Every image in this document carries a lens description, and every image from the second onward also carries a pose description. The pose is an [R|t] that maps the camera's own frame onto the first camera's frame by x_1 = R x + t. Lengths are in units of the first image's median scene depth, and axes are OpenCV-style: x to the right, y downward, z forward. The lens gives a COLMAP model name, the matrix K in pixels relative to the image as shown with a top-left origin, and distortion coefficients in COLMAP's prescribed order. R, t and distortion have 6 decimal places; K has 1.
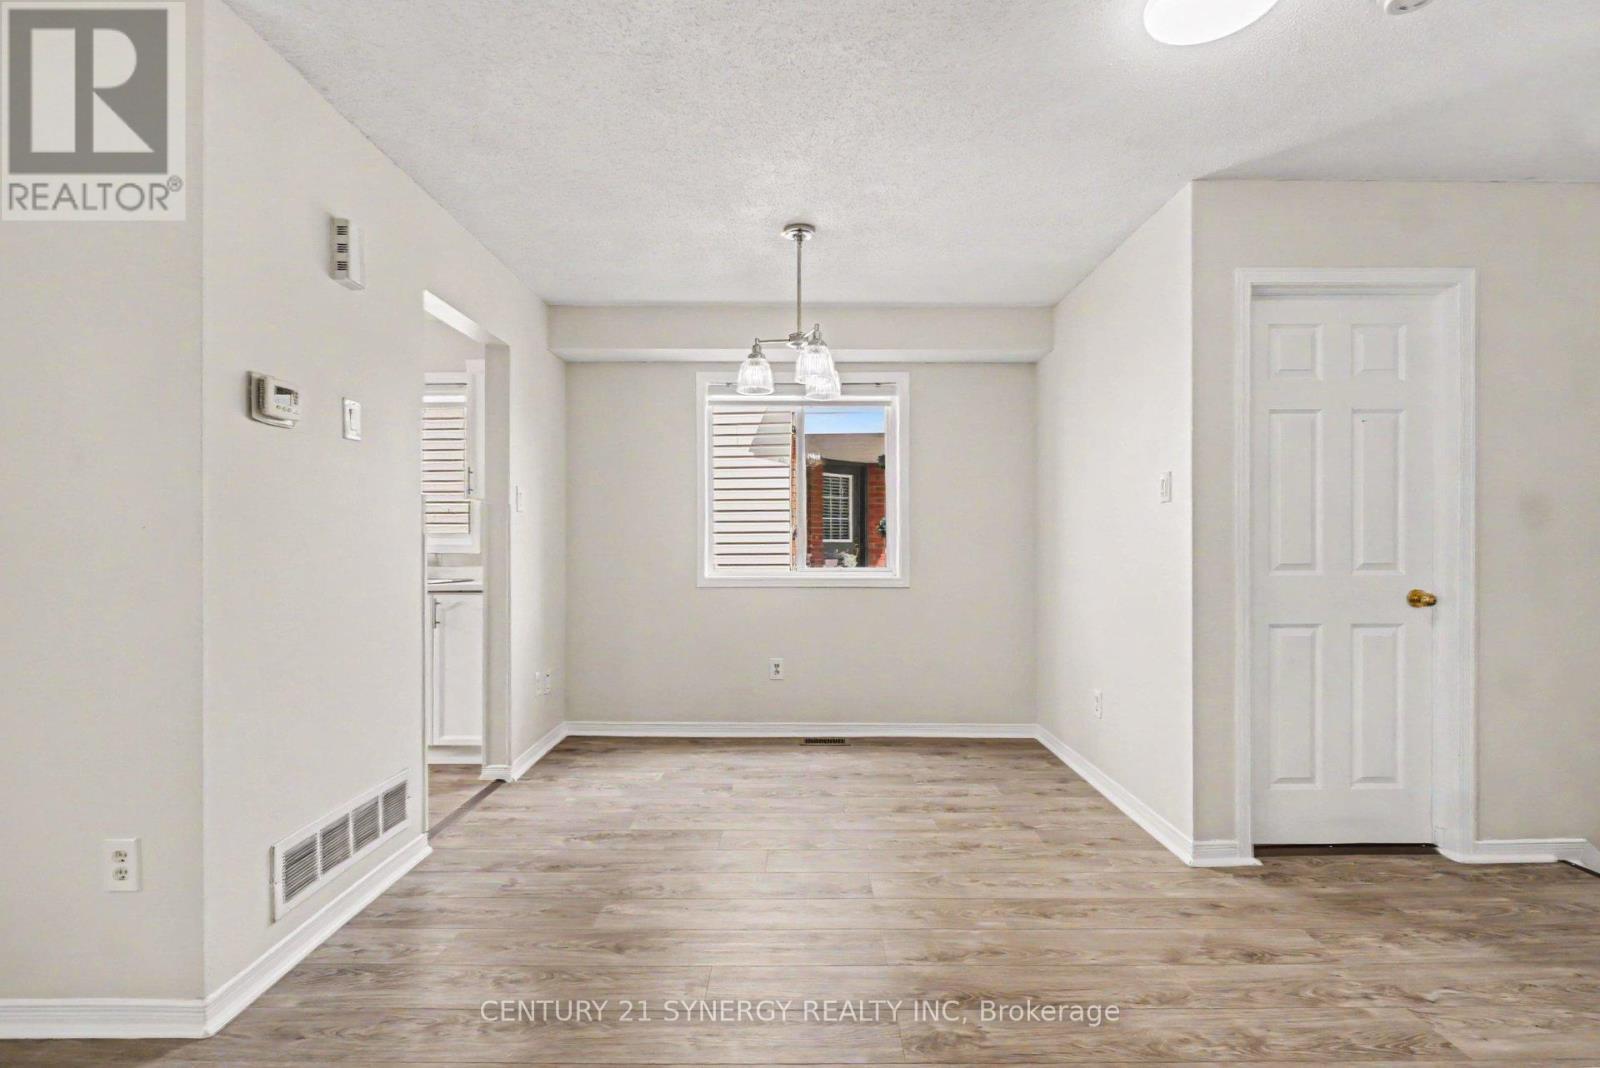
lens RADIAL K [[711.2, 0, 797.6], [0, 711.2, 551.3], [0, 0, 1]] dist [-0.017066, -0.000354]
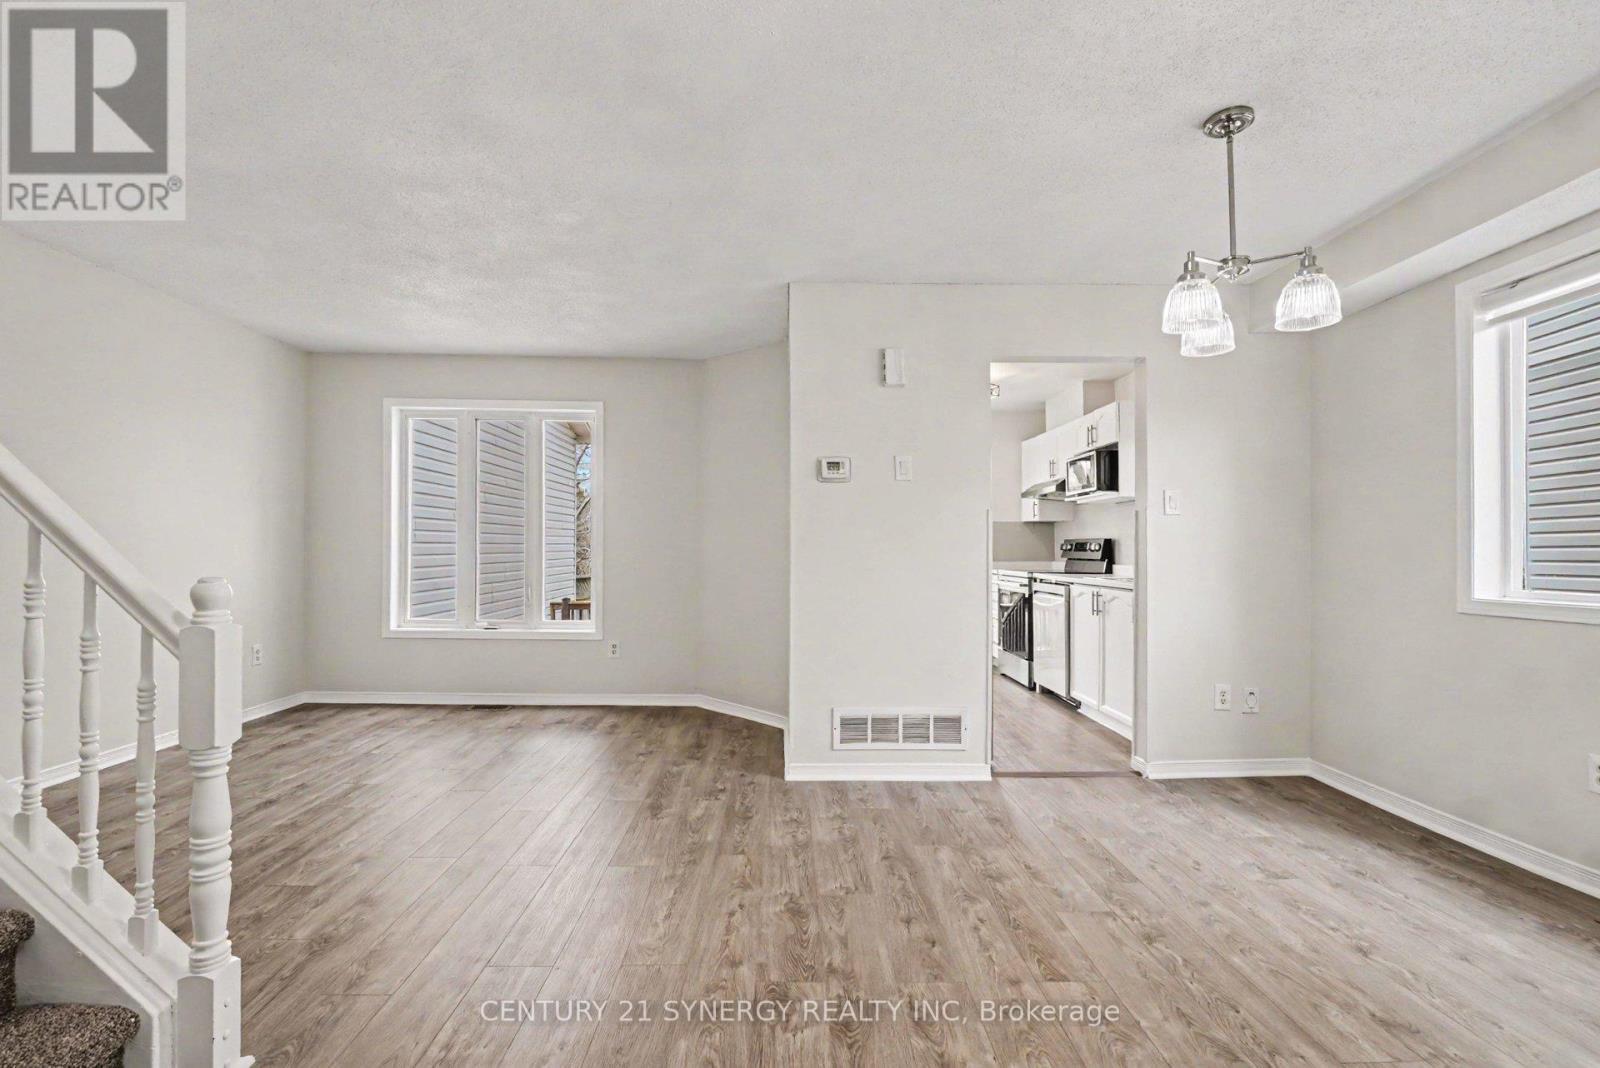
lens RADIAL K [[704.6, 0, 803.6], [0, 704.6, 539.9], [0, 0, 1]] dist [-0.016155, -0.000615]
pose [[0.021583, -0.015480, -0.999647, 0.737523], [-0.014024, 0.999777, -0.015785, 0.002999], [0.999669, 0.014360, 0.021361, 0.577897]]
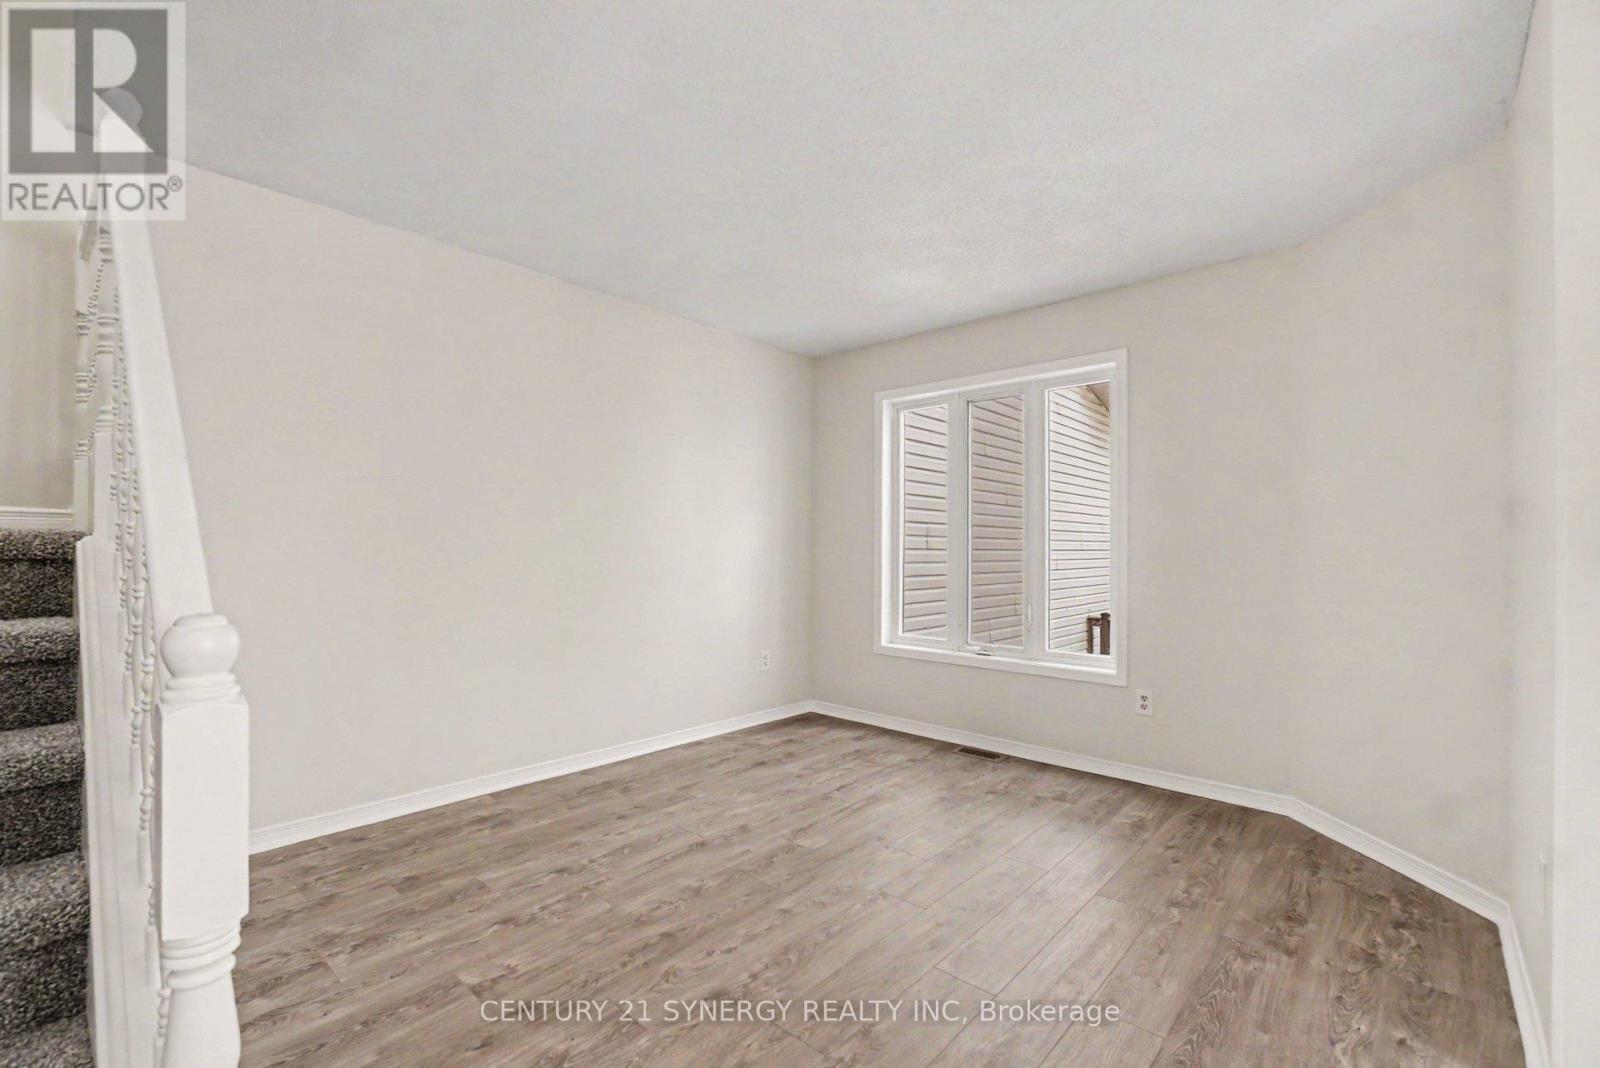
lens RADIAL K [[698.1, 0, 799.1], [0, 698.1, 541.7], [0, 0, 1]] dist [-0.011634, 0.000443]
pose [[-0.676791, -0.017194, -0.735974, 0.256536], [-0.013814, 0.999848, -0.010655, -0.001203], [0.736045, 0.002956, -0.676926, 0.519686]]
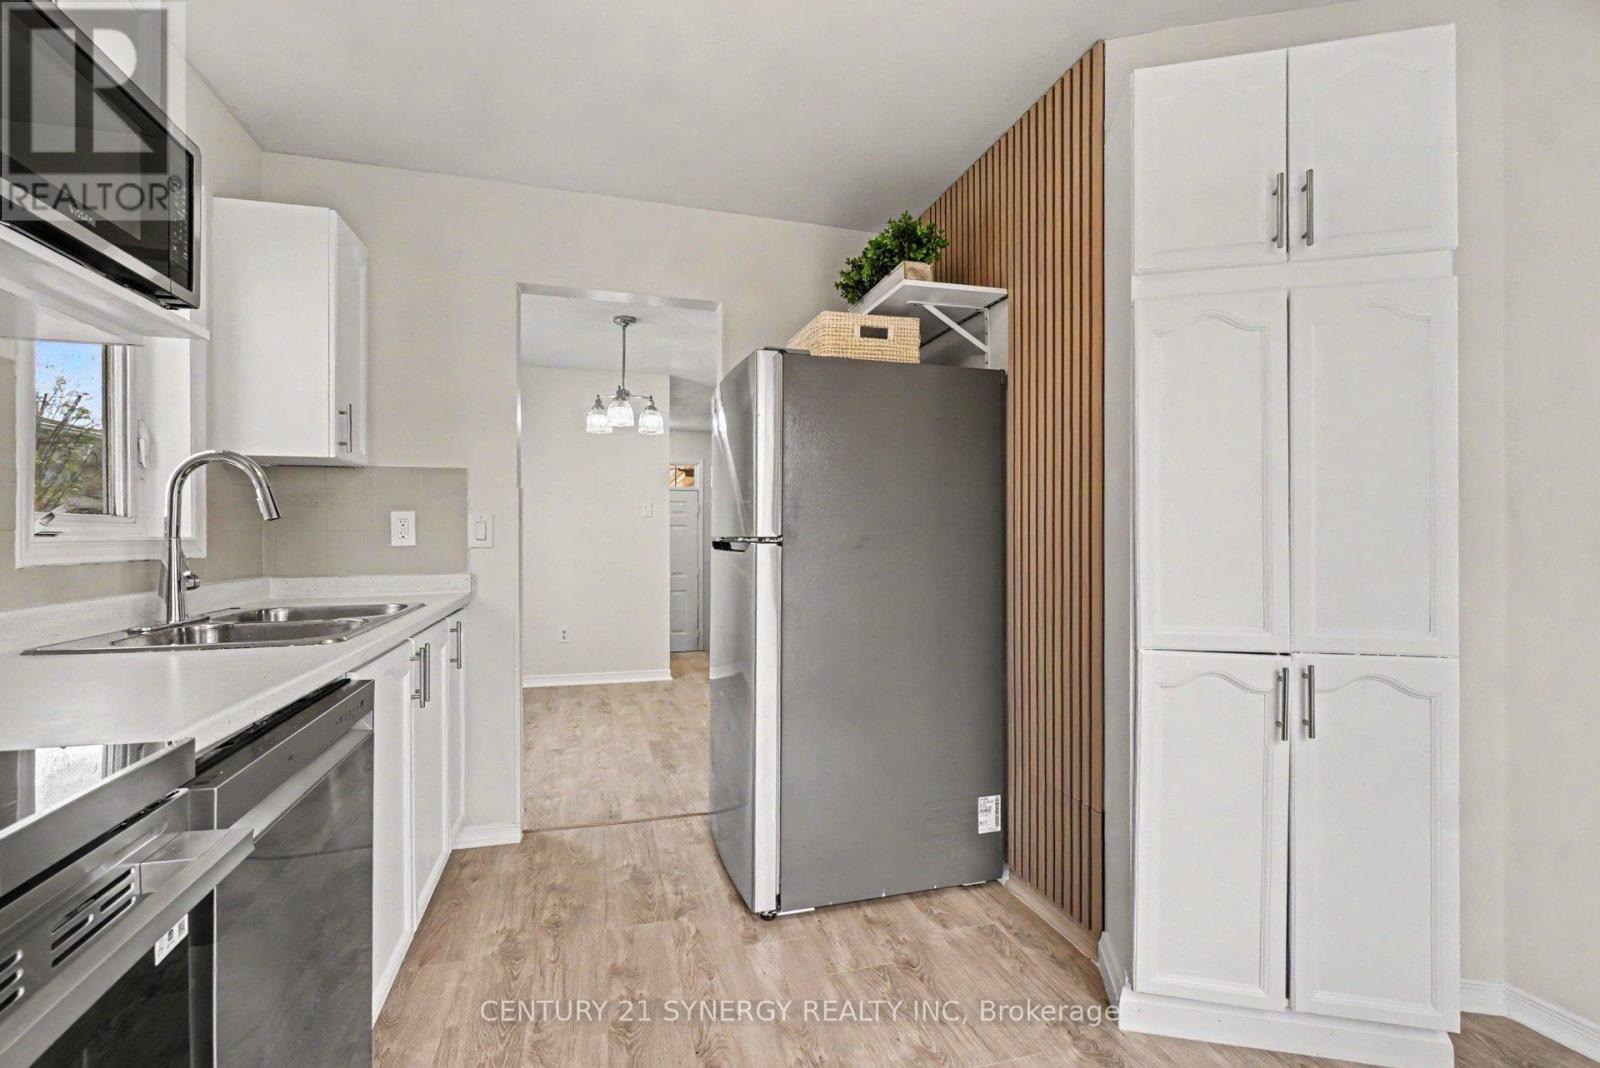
lens RADIAL K [[704.6, 0, 803.6], [0, 704.6, 539.9], [0, 0, 1]] dist [-0.016155, -0.000615]
pose [[-0.284878, -0.010310, 0.958508, -1.551208], [0.001342, 0.999937, 0.011155, -0.022495], [-0.958563, 0.004464, -0.284846, 1.116354]]
